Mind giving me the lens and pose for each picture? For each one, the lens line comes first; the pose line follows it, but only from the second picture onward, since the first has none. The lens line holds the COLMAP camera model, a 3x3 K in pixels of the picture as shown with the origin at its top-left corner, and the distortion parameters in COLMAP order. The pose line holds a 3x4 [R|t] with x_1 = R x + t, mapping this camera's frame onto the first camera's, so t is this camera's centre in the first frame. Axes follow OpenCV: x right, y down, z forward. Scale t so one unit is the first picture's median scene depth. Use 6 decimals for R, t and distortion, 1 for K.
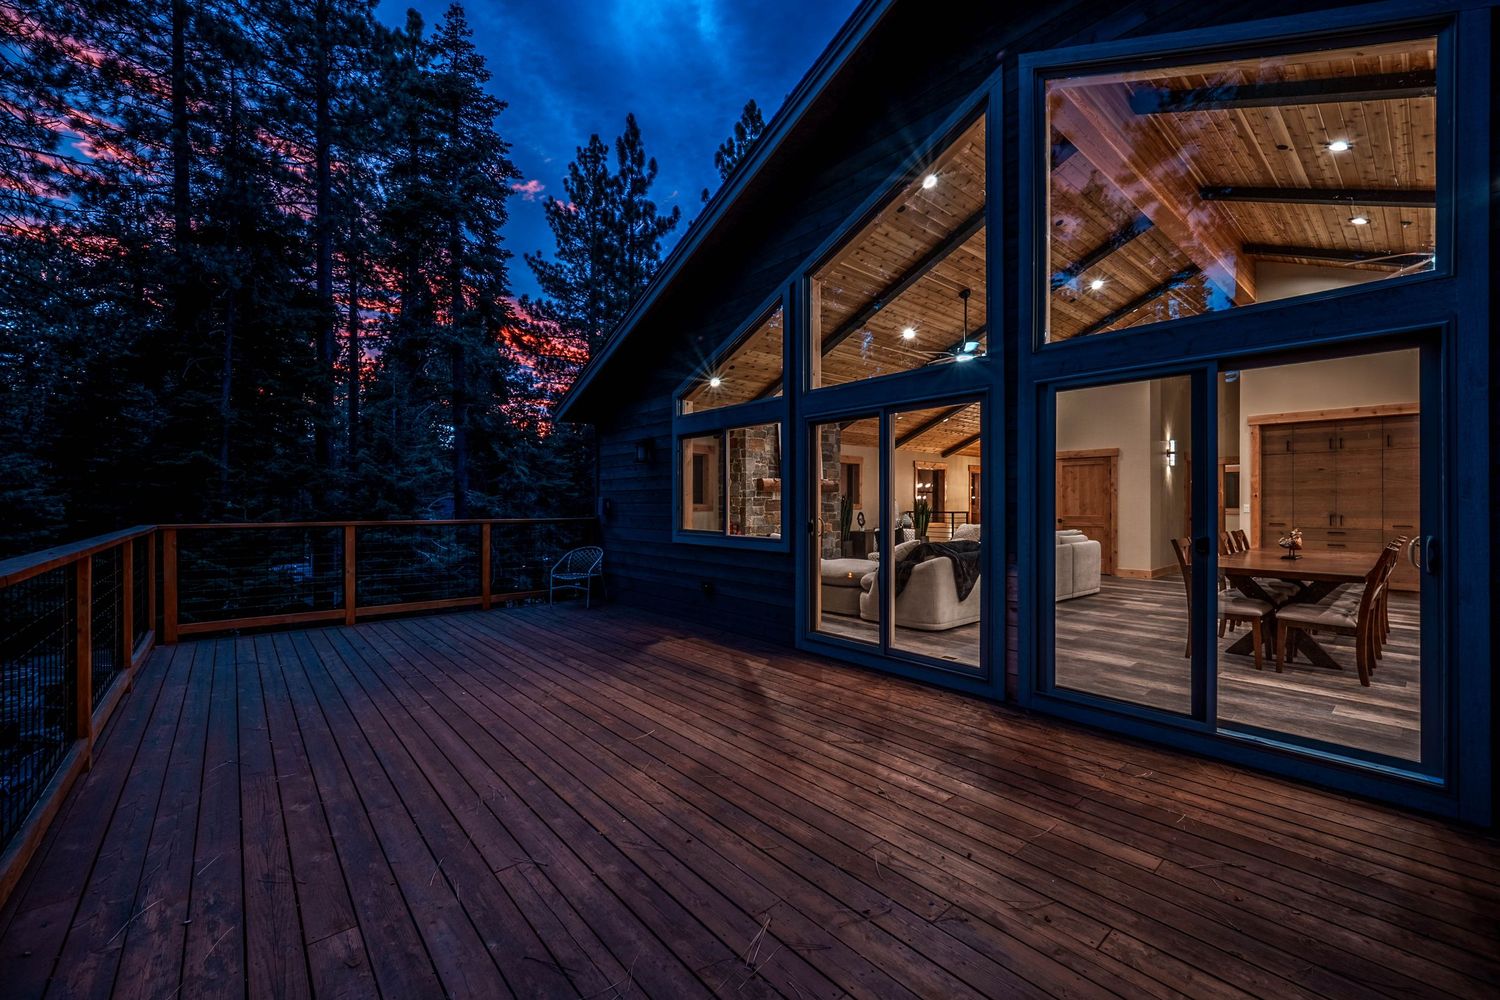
lens RADIAL K [[604.1, 0, 765.0], [0, 604.1, 501.8], [0, 0, 1]] dist [-0.003458, -0.000124]
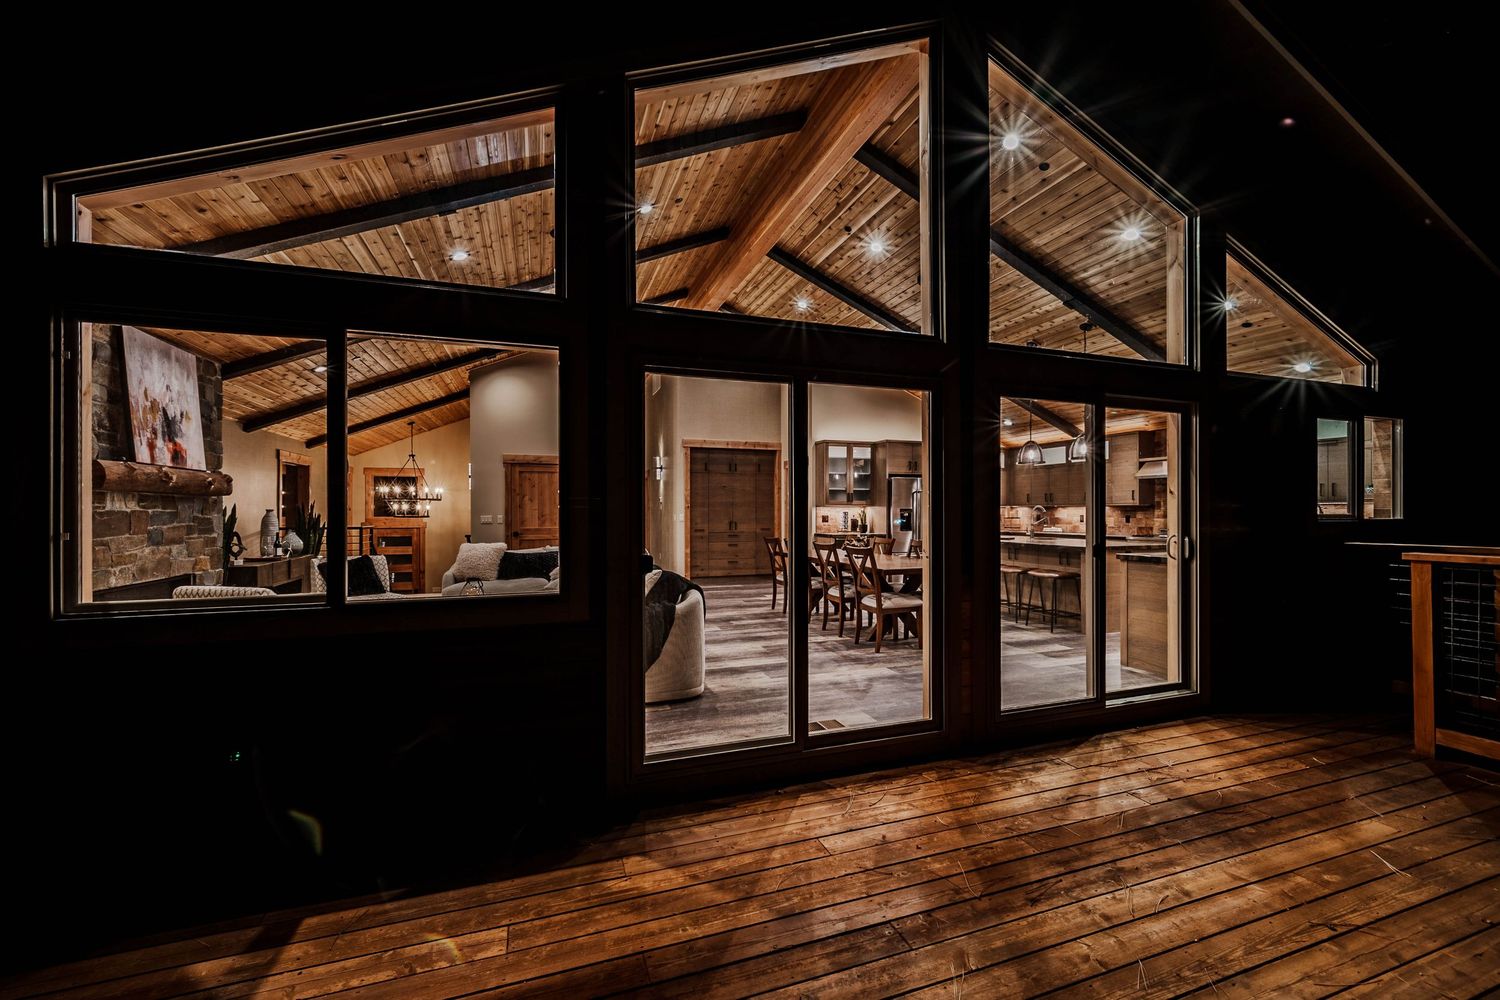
lens RADIAL K [[604.1, 0, 739.8], [0, 604.1, 510.3], [0, 0, 1]] dist [-0.003458, -0.000124]
pose [[0.377699, 0.000532, 0.925928, -0.413612], [0.001470, 0.999998, -0.001174, -0.003458], [-0.925927, 0.001805, 0.377698, 0.791143]]
